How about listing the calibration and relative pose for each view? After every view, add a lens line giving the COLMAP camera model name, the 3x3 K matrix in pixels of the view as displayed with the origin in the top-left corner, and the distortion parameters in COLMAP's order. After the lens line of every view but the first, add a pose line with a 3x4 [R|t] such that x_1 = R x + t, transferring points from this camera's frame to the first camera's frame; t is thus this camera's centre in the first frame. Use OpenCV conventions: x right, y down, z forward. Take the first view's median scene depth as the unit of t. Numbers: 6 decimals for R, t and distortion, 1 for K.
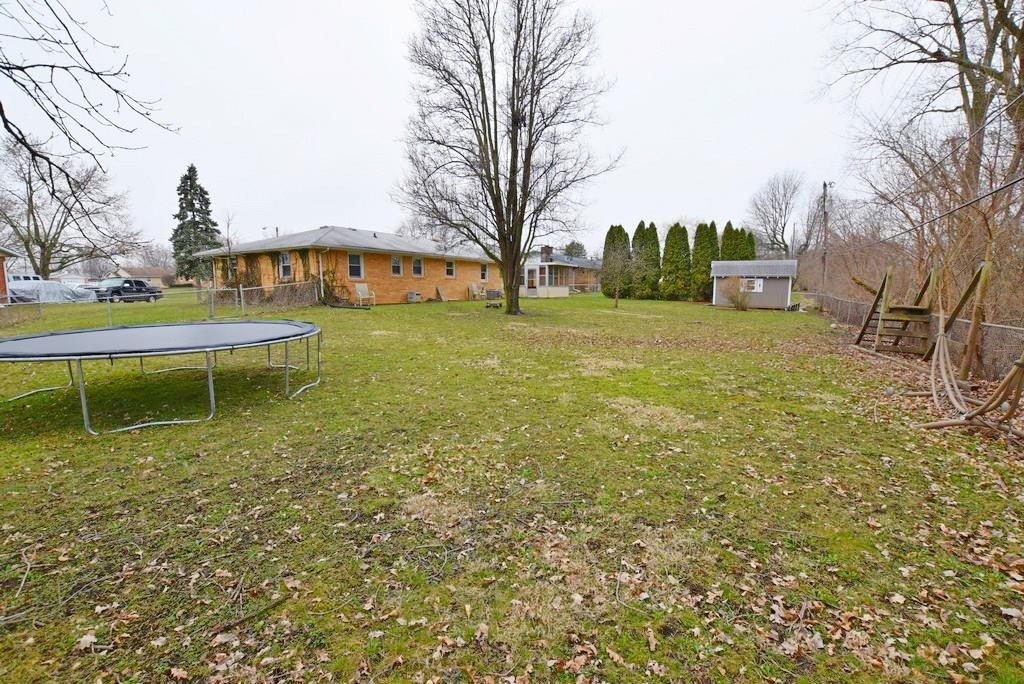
lens RADIAL K [[451.3, 0, 513.0], [0, 451.3, 342.5], [0, 0, 1]] dist [-0.026222, 0.001612]
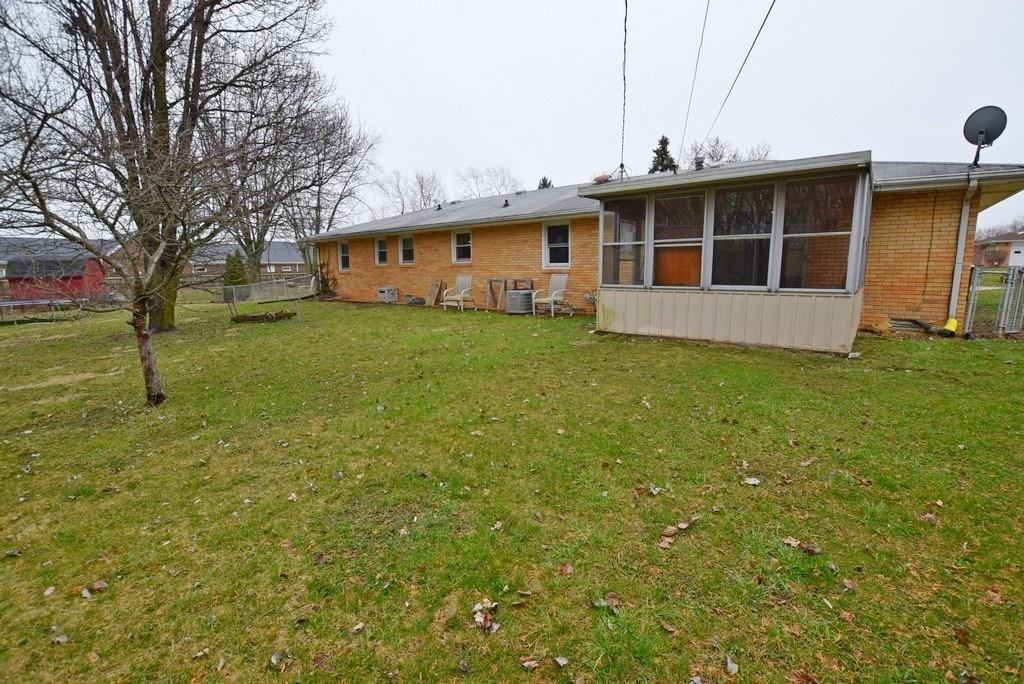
lens RADIAL K [[451.3, 0, 515.7], [0, 451.3, 343.9], [0, 0, 1]] dist [-0.026222, 0.001612]
pose [[-0.146777, 0.159160, -0.976281, 0.380064], [-0.114558, 0.977594, 0.176597, -0.152421], [0.982514, 0.137761, -0.125255, 1.141816]]
